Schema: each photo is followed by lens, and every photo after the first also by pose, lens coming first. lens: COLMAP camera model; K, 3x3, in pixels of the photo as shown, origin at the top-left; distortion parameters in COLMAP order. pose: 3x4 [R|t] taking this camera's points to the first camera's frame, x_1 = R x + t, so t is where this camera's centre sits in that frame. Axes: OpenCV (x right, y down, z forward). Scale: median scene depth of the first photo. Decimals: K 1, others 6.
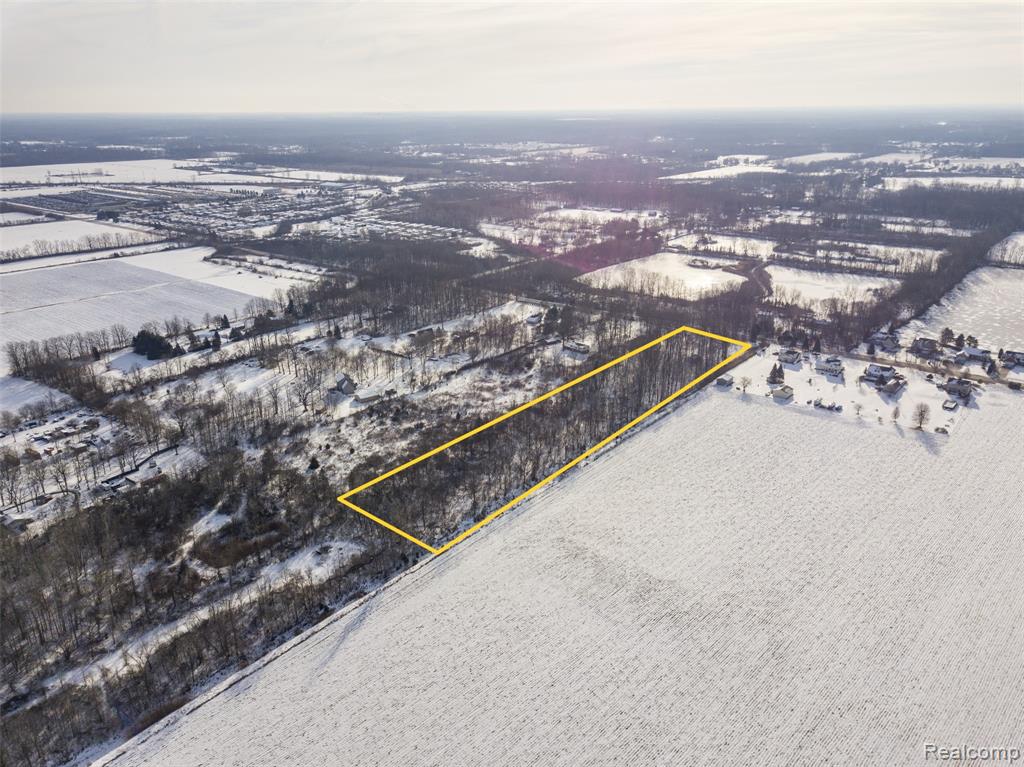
lens RADIAL K [[765.3, 0, 513.7], [0, 765.3, 400.4], [0, 0, 1]] dist [0.012036, 0.000108]
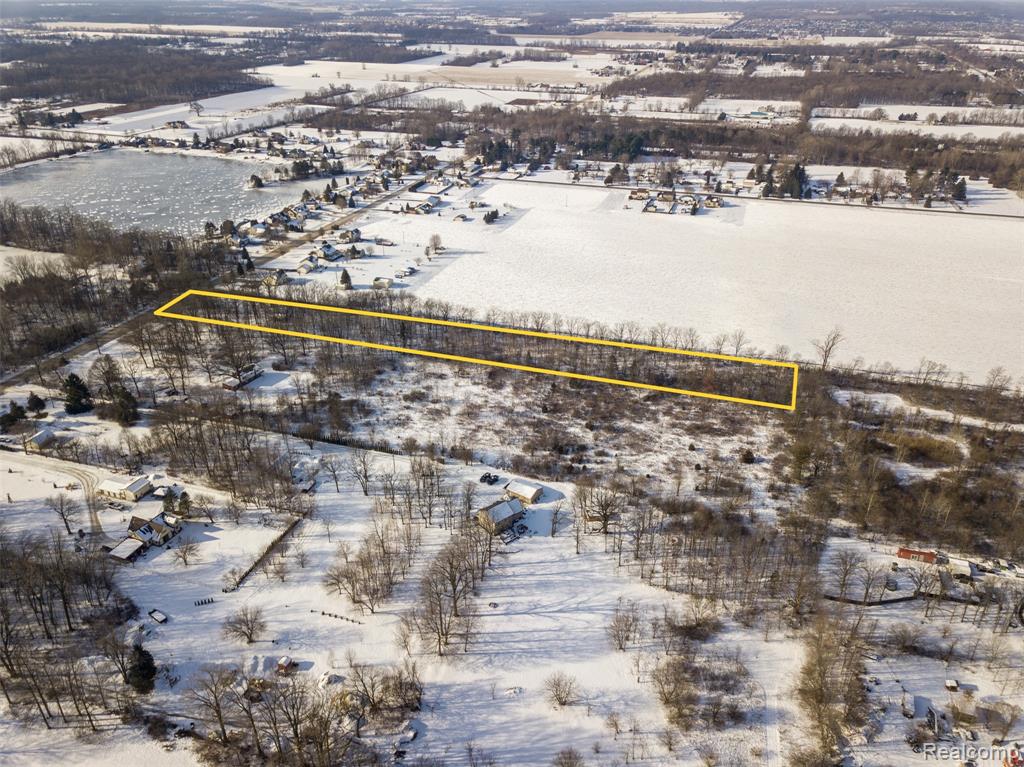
lens RADIAL K [[771.1, 0, 512.0], [0, 771.1, 383.5], [0, 0, 1]] dist [0.034517, -0.002450]
pose [[-0.336777, -0.419785, 0.842829, -0.682097], [0.335888, 0.782667, 0.524034, -0.407432], [-0.879637, 0.459579, -0.122584, 1.037348]]
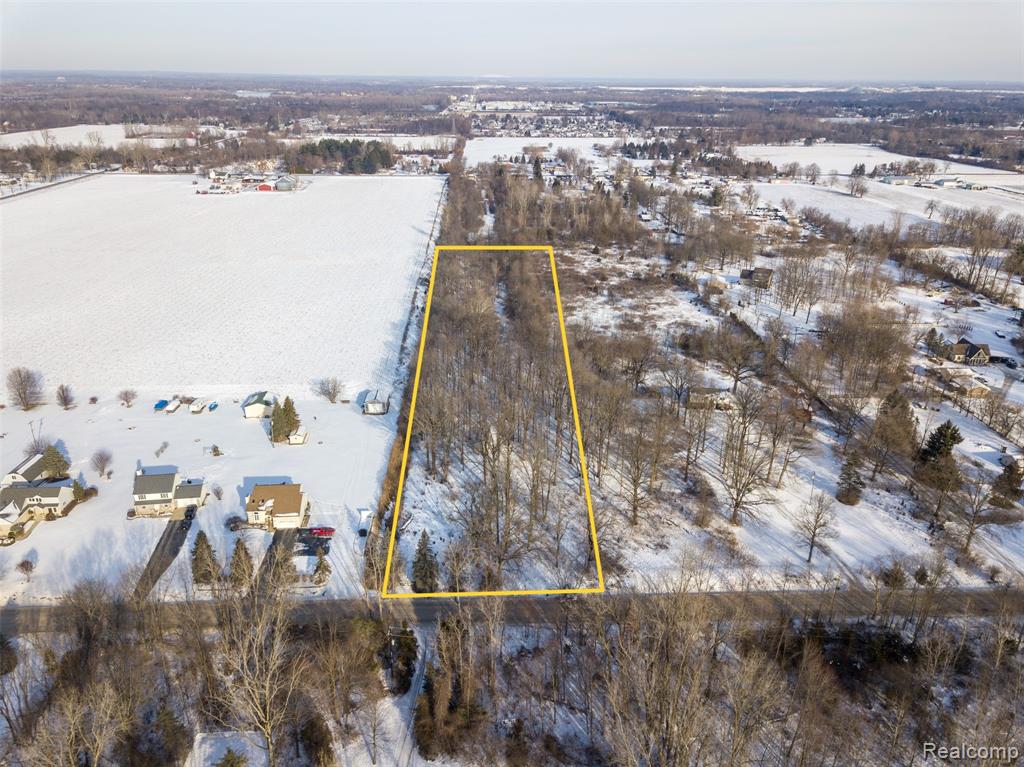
lens RADIAL K [[771.1, 0, 512.0], [0, 771.1, 383.5], [0, 0, 1]] dist [0.034517, -0.002450]
pose [[-0.749303, 0.248015, -0.614031, 0.546782], [-0.236961, 0.765413, 0.598324, -0.387341], [0.618381, 0.593828, -0.514756, 1.369829]]
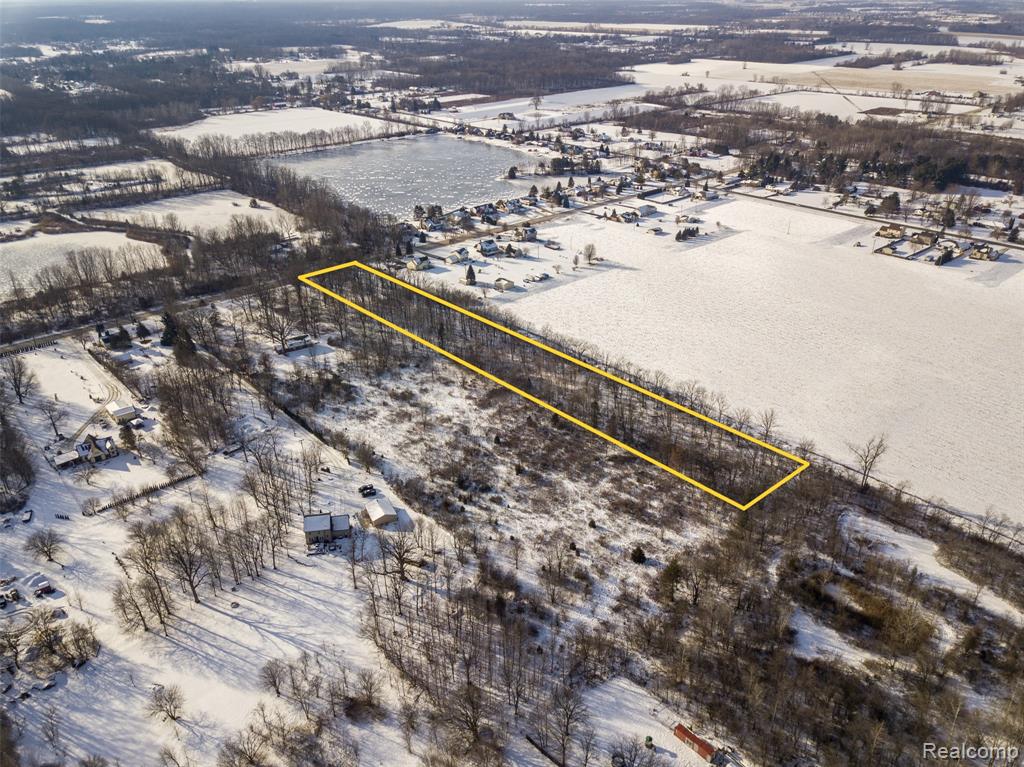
lens RADIAL K [[771.1, 0, 512.0], [0, 771.1, 383.5], [0, 0, 1]] dist [0.034517, -0.002450]
pose [[0.184761, -0.440640, 0.878464, -0.664219], [0.357272, 0.862812, 0.357647, -0.274435], [-0.915543, 0.247772, 0.316842, 0.677849]]
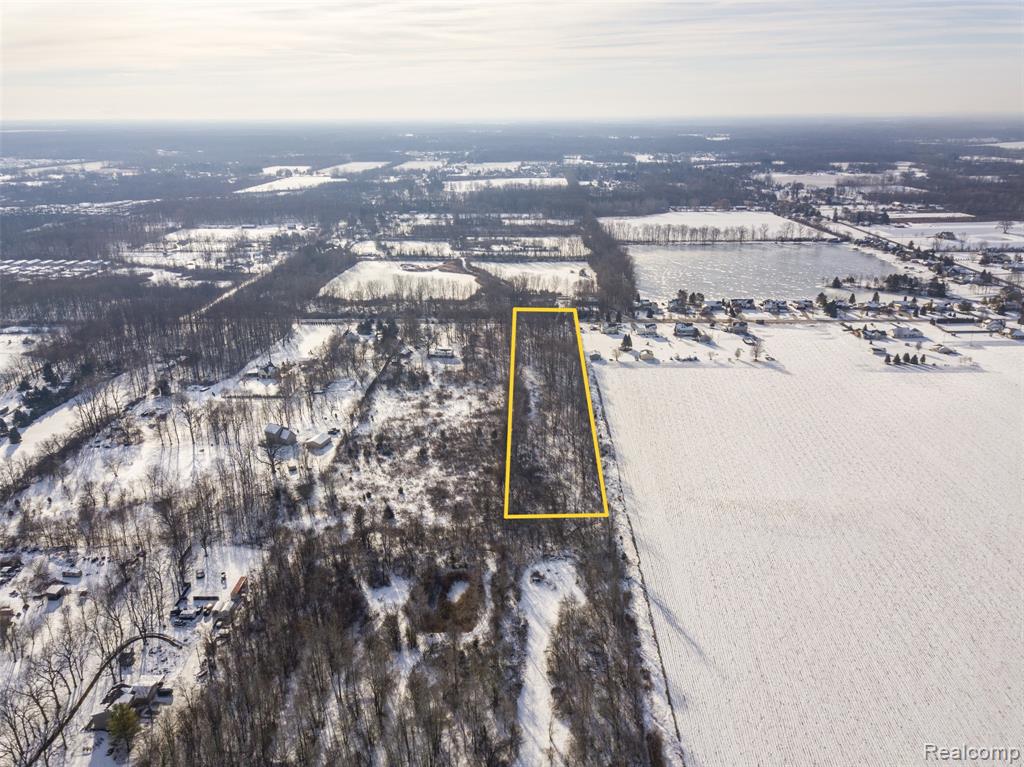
lens RADIAL K [[771.1, 0, 512.0], [0, 771.1, 383.5], [0, 0, 1]] dist [0.034517, -0.002450]
pose [[0.802518, -0.193217, 0.564475, -0.500455], [0.214173, 0.976344, 0.029707, -0.048345], [-0.556862, 0.097055, 0.824915, 0.131617]]
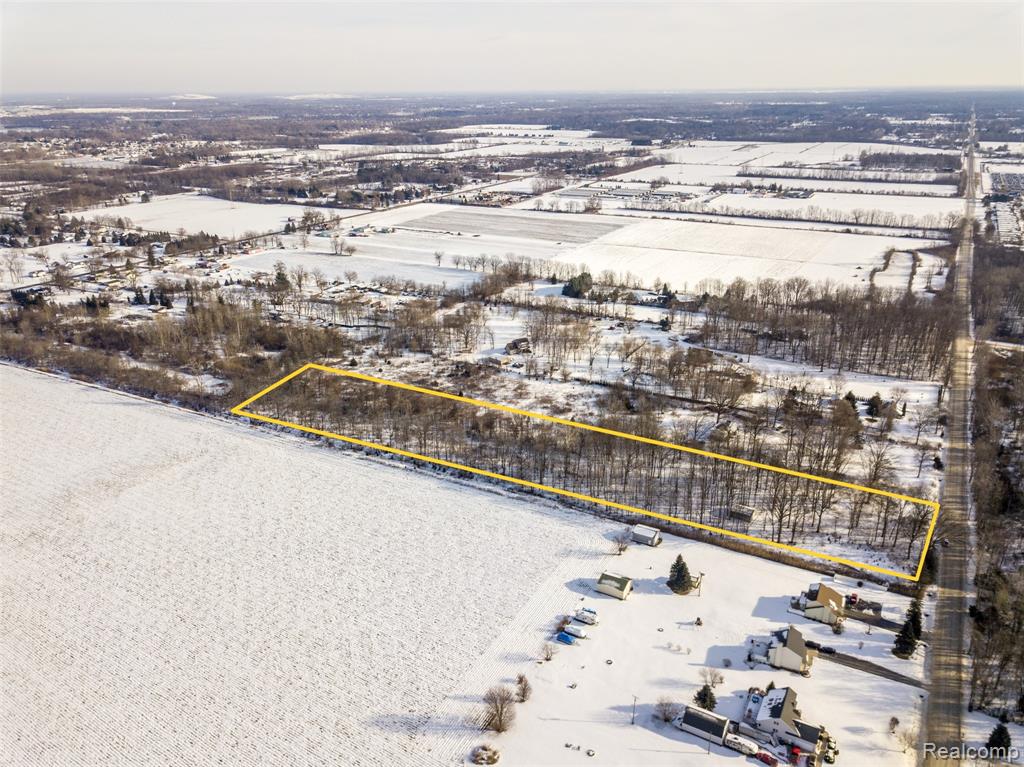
lens RADIAL K [[771.1, 0, 512.0], [0, 771.1, 383.5], [0, 0, 1]] dist [0.034517, -0.002450]
pose [[0.185562, 0.360642, -0.914059, 0.823726], [-0.348963, 0.893766, 0.281793, -0.288961], [0.918581, 0.266682, 0.291700, 0.701864]]
